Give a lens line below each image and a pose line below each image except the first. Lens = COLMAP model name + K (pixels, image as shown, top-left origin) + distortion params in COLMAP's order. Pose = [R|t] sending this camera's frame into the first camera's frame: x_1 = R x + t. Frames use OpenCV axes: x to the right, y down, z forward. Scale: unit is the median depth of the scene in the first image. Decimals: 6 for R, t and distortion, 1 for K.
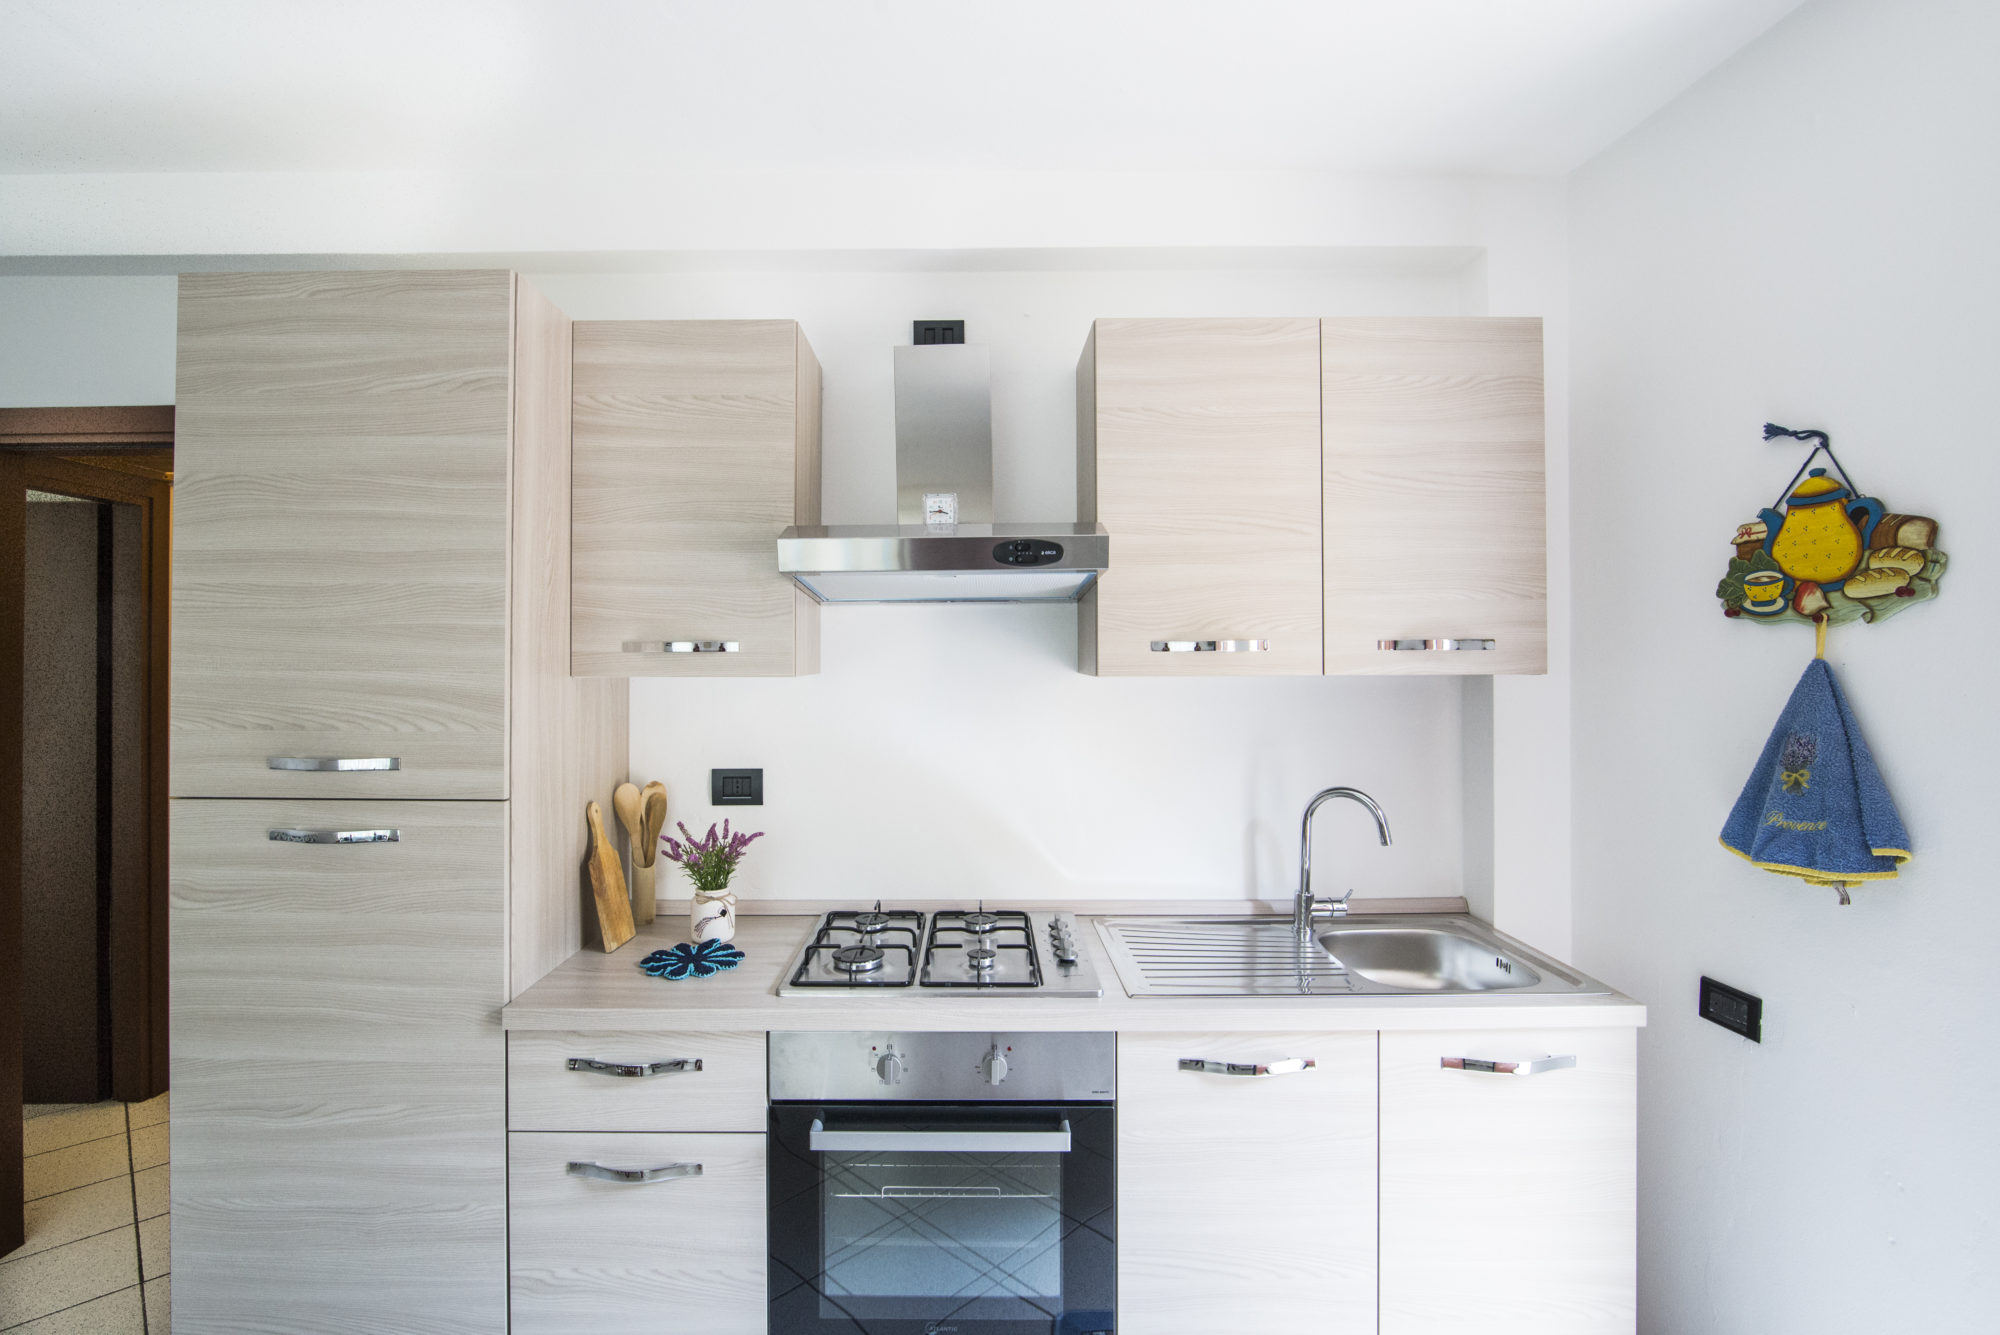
lens RADIAL K [[925.6, 0, 958.9], [0, 925.6, 637.5], [0, 0, 1]] dist [-0.019416, 0.000142]
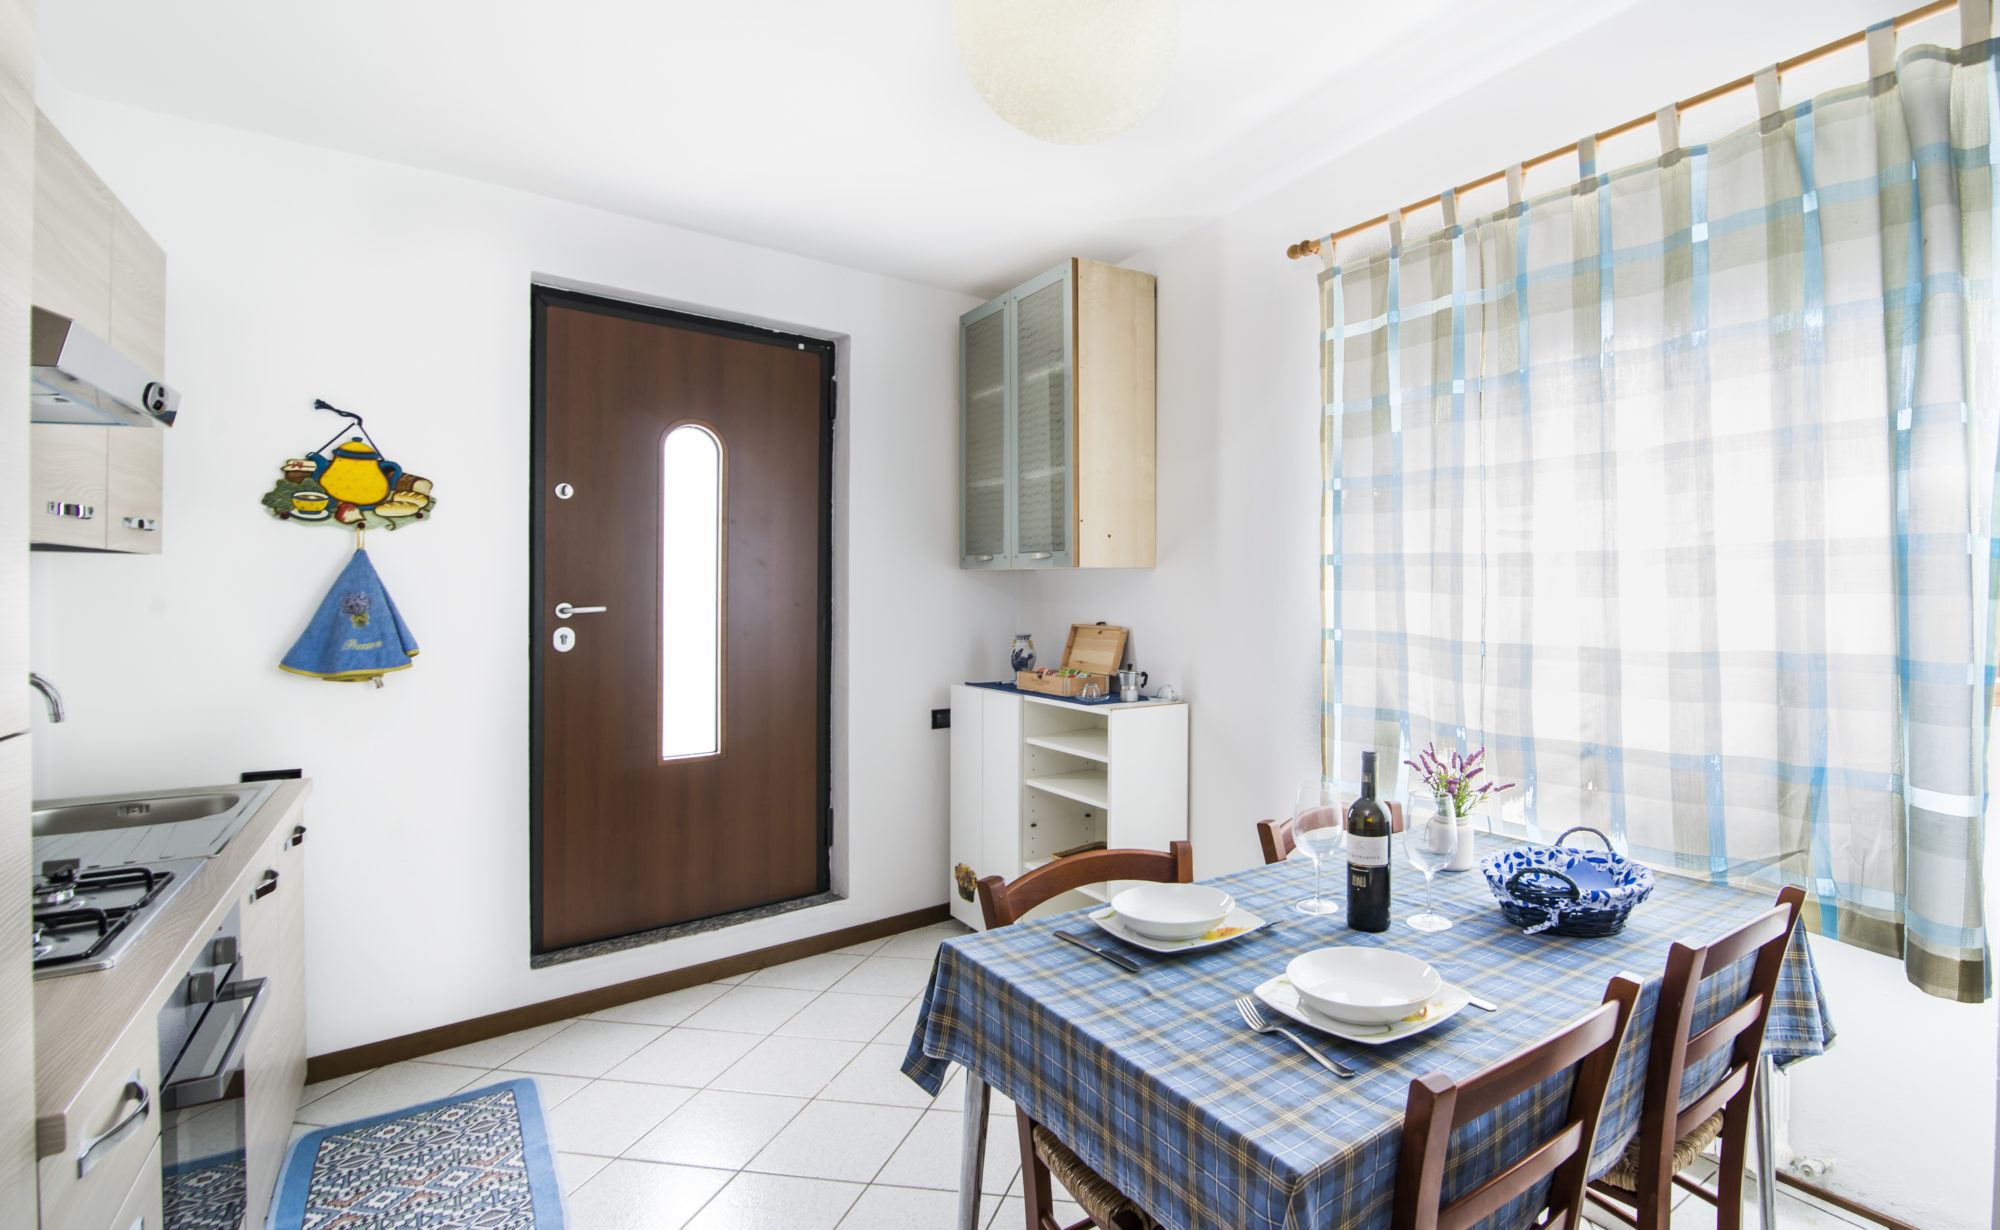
lens RADIAL K [[946.9, 0, 1206.5], [0, 946.9, 596.7], [0, 0, 1]] dist [-0.016893, 0.000445]
pose [[-0.627274, -0.003368, 0.778792, -1.319932], [-0.017040, 0.999811, -0.009401, 0.095167], [-0.778612, -0.019167, -0.627212, 0.801813]]
